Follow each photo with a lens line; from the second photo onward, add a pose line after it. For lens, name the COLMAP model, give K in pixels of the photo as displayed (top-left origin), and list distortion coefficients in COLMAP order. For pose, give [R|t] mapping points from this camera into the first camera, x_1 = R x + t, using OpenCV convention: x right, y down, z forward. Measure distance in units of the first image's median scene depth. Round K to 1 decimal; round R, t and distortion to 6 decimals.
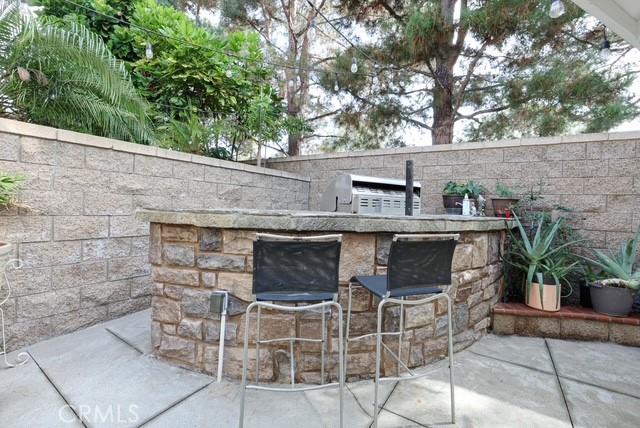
lens RADIAL K [[289.1, 0, 315.4], [0, 289.1, 214.1], [0, 0, 1]] dist [-0.028851, 0.003533]
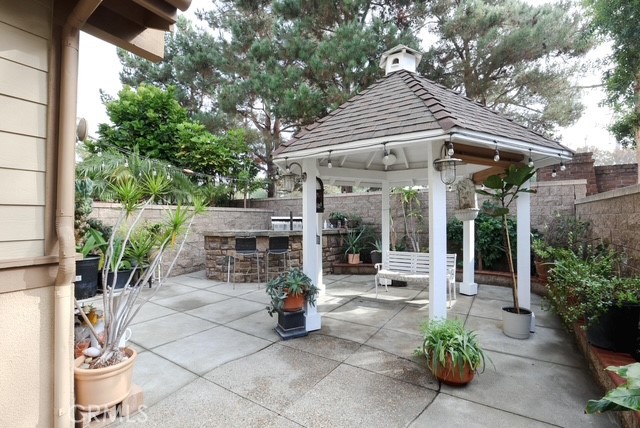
lens RADIAL K [[289.1, 0, 320.0], [0, 289.1, 217.7], [0, 0, 1]] dist [-0.028851, 0.003533]
pose [[0.999007, -0.043486, 0.009728, 0.569436], [0.043731, 0.998691, -0.026542, -0.028289], [-0.008561, 0.026941, 0.999600, -1.859077]]
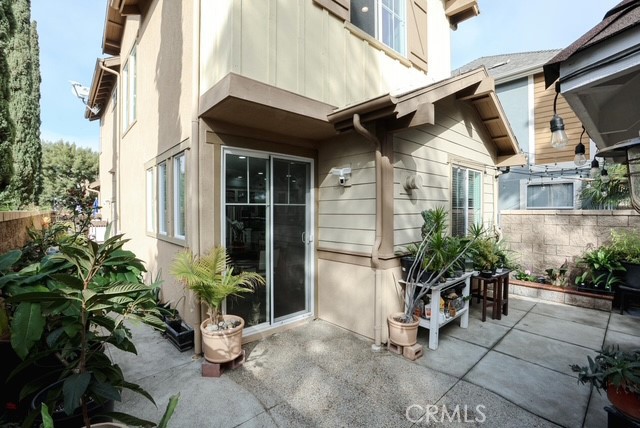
lens RADIAL K [[289.1, 0, 332.8], [0, 289.1, 212.7], [0, 0, 1]] dist [-0.028851, 0.003533]
pose [[-0.242792, -0.038369, -0.969319, 1.486333], [-0.021791, 0.999181, -0.034093, -0.163736], [0.969834, 0.012845, -0.243429, -1.032804]]
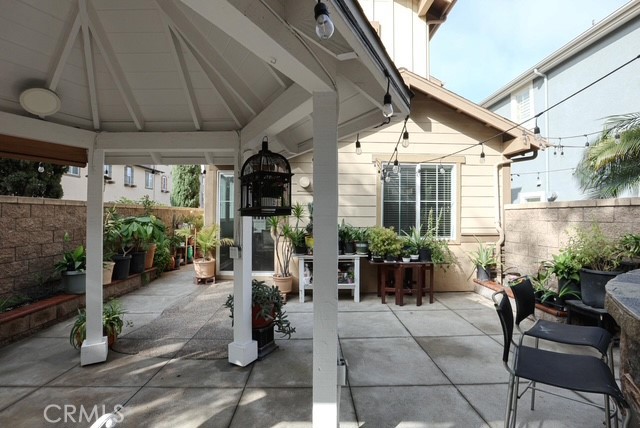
lens RADIAL K [[289.1, 0, 324.2], [0, 289.1, 211.0], [0, 0, 1]] dist [-0.028851, 0.003533]
pose [[-0.811689, -0.063776, -0.580598, 0.988603], [-0.053033, 0.997962, -0.035481, -0.103141], [0.581678, 0.001991, -0.813417, 0.946627]]
